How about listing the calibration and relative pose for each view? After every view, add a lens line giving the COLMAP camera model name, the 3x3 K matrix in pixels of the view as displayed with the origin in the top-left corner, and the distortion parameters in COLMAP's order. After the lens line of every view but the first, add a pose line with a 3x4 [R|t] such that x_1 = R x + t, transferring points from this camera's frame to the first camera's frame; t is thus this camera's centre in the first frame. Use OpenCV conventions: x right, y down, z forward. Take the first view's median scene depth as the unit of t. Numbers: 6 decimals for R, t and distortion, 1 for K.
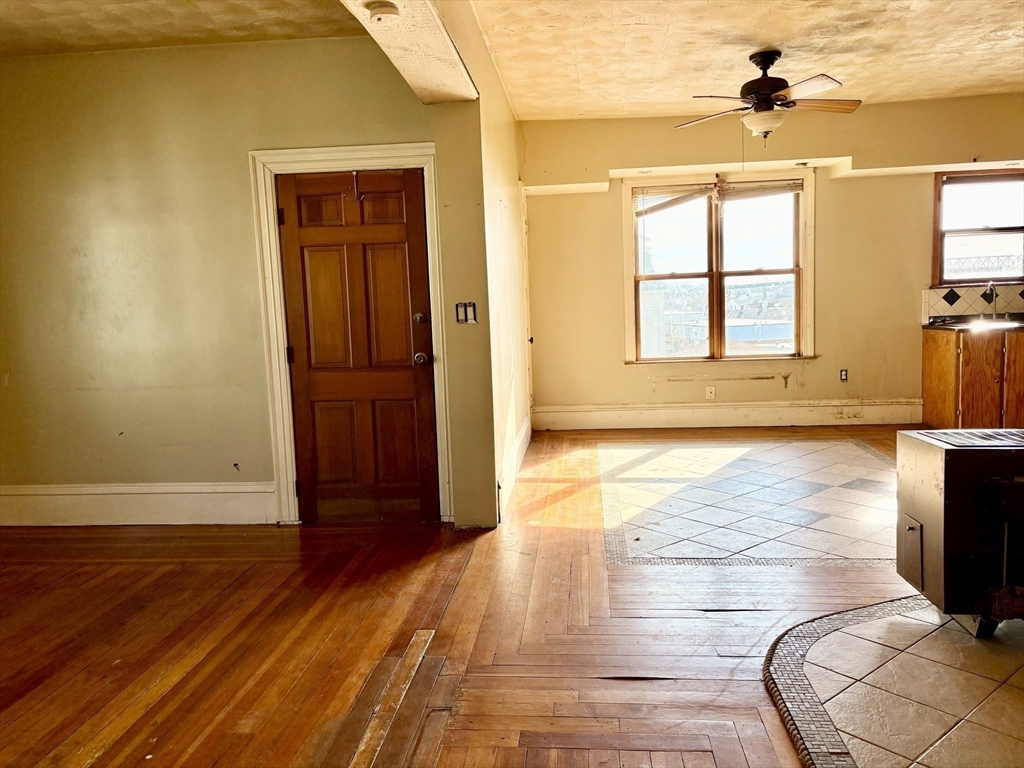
lens RADIAL K [[774.5, 0, 510.4], [0, 774.5, 380.2], [0, 0, 1]] dist [0.027126, -0.002238]
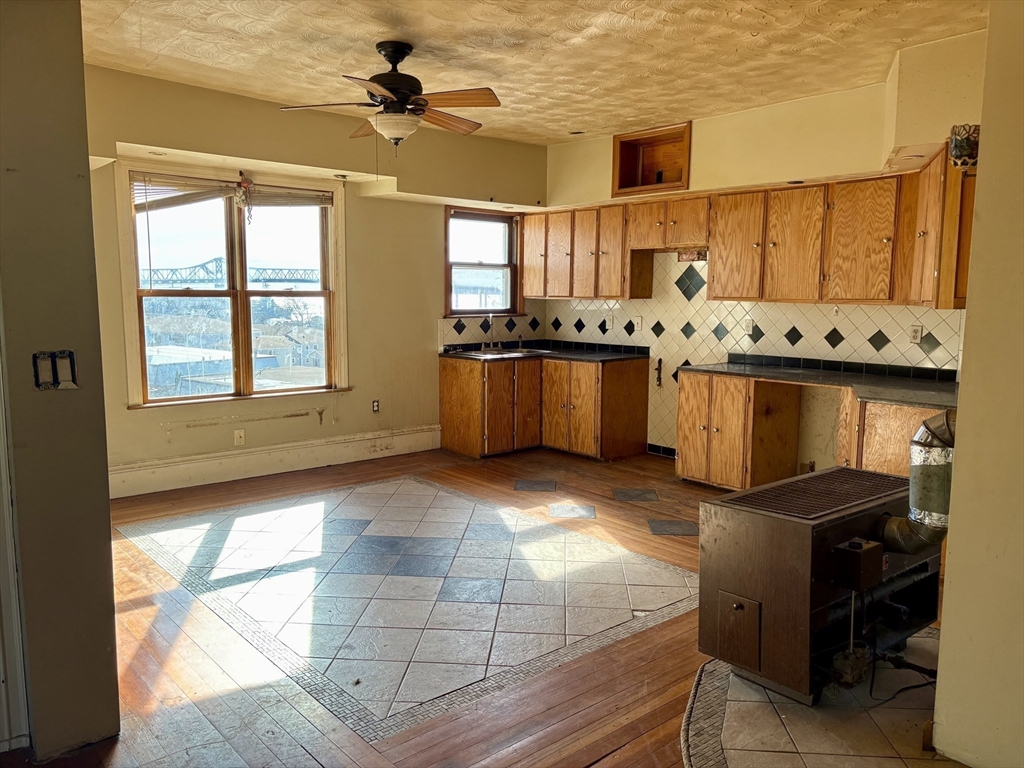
lens RADIAL K [[774.5, 0, 514.3], [0, 774.5, 388.3], [0, 0, 1]] dist [0.027126, -0.002238]
pose [[0.688725, -0.045558, 0.723590, -0.140377], [0.042070, 0.998853, 0.022846, -0.043644], [-0.723801, 0.014707, 0.689852, 0.230022]]
